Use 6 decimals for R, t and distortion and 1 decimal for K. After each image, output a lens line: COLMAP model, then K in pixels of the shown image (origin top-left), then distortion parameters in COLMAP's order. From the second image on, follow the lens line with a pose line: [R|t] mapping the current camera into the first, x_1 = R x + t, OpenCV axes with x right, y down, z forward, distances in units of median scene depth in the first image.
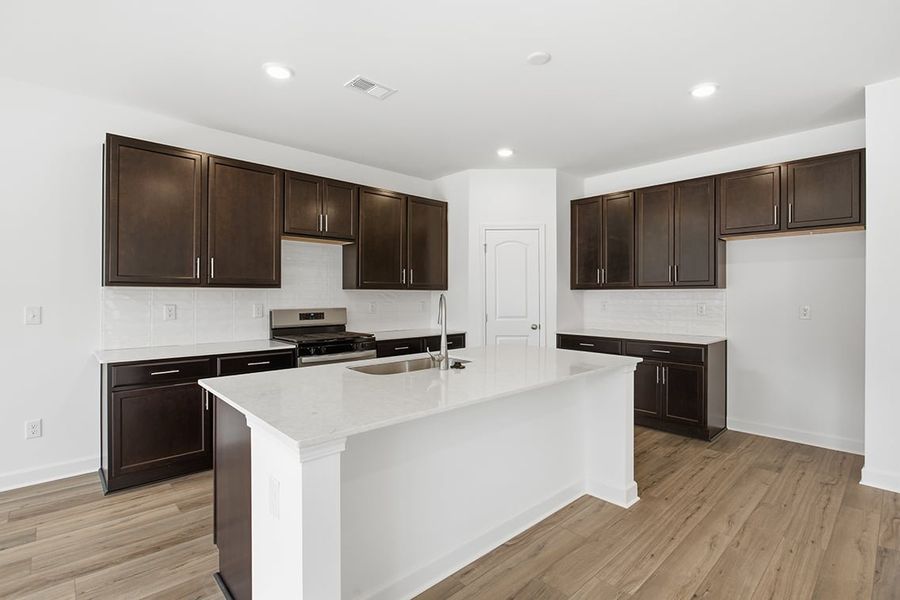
lens RADIAL K [[430.9, 0, 455.0], [0, 430.9, 295.6], [0, 0, 1]] dist [-0.005853, 0.001647]
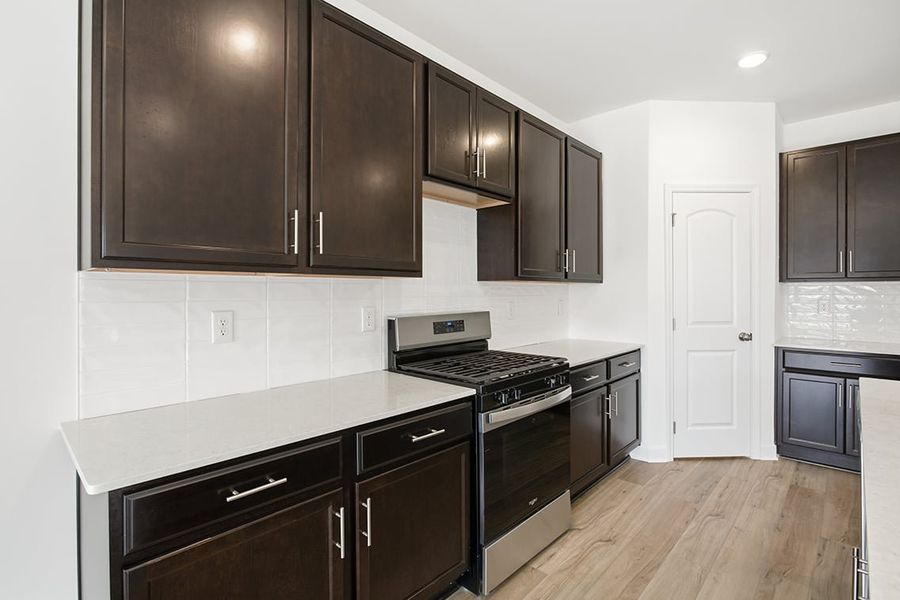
lens RADIAL K [[430.9, 0, 451.4], [0, 430.9, 295.0], [0, 0, 1]] dist [-0.005853, 0.001647]
pose [[0.998685, -0.004344, 0.051073, -0.365953], [0.003854, 0.999946, 0.009680, -0.000736], [-0.051112, -0.009470, 0.998648, 0.425199]]
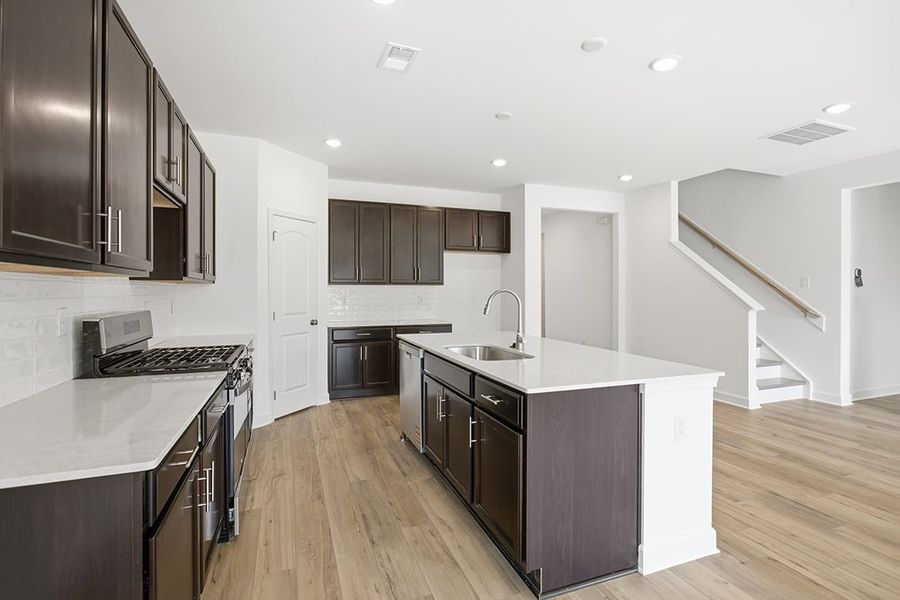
lens RADIAL K [[430.9, 0, 457.1], [0, 430.9, 289.0], [0, 0, 1]] dist [-0.005853, 0.001647]
pose [[0.383998, 0.001321, 0.923333, -0.704201], [0.001354, 0.999997, -0.001994, 0.000011], [-0.923333, 0.002016, 0.383995, 0.392845]]
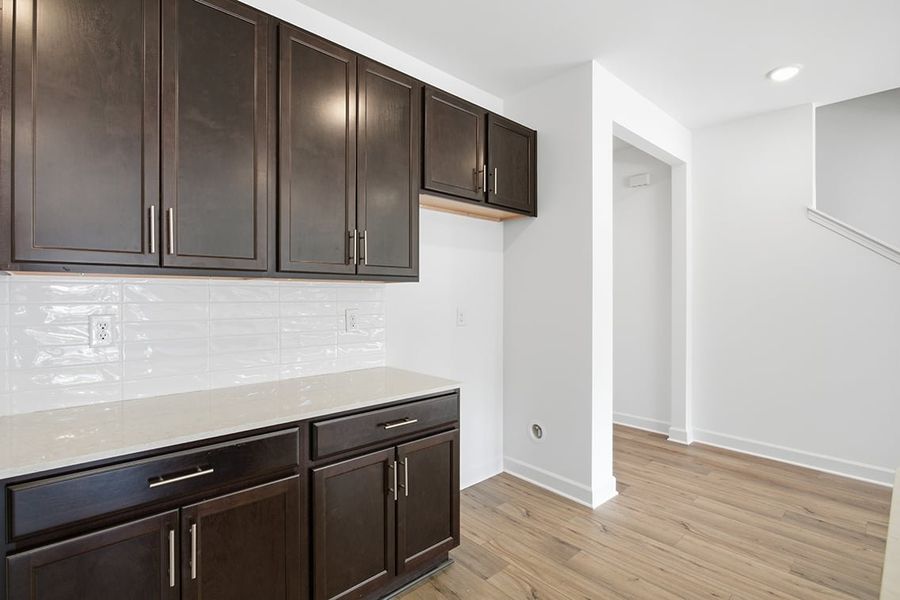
lens RADIAL K [[430.9, 0, 444.8], [0, 430.9, 299.4], [0, 0, 1]] dist [-0.005853, 0.001647]
pose [[0.024904, 0.009585, 0.999644, 0.039320], [0.004693, 0.999942, -0.009705, 0.010743], [-0.999679, 0.004933, 0.024858, 0.926697]]
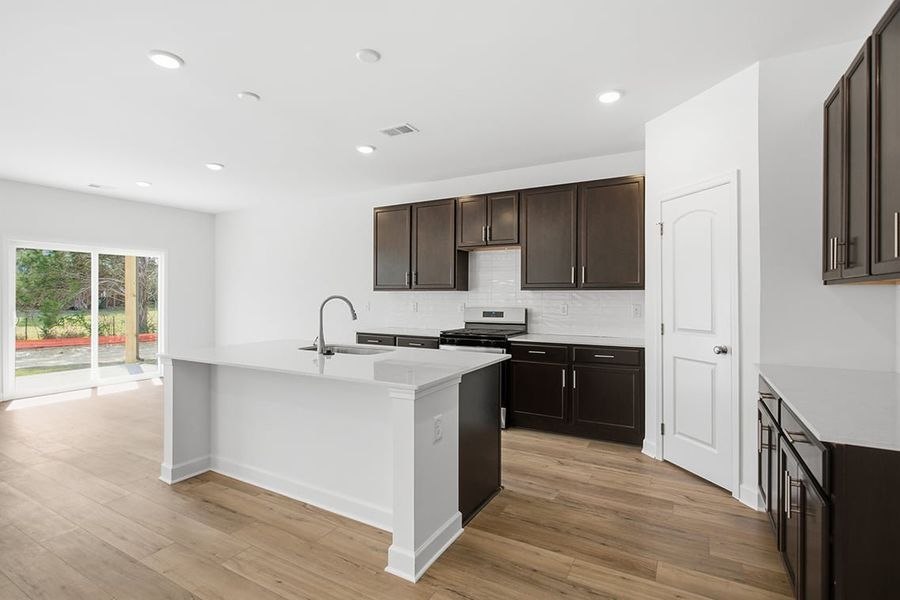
lens RADIAL K [[430.9, 0, 457.5], [0, 430.9, 295.8], [0, 0, 1]] dist [-0.005853, 0.001647]
pose [[0.295387, -0.000837, -0.955377, 0.763532], [-0.000410, 0.999999, -0.001003, -0.001035], [0.955378, 0.000688, 0.295386, 0.577338]]
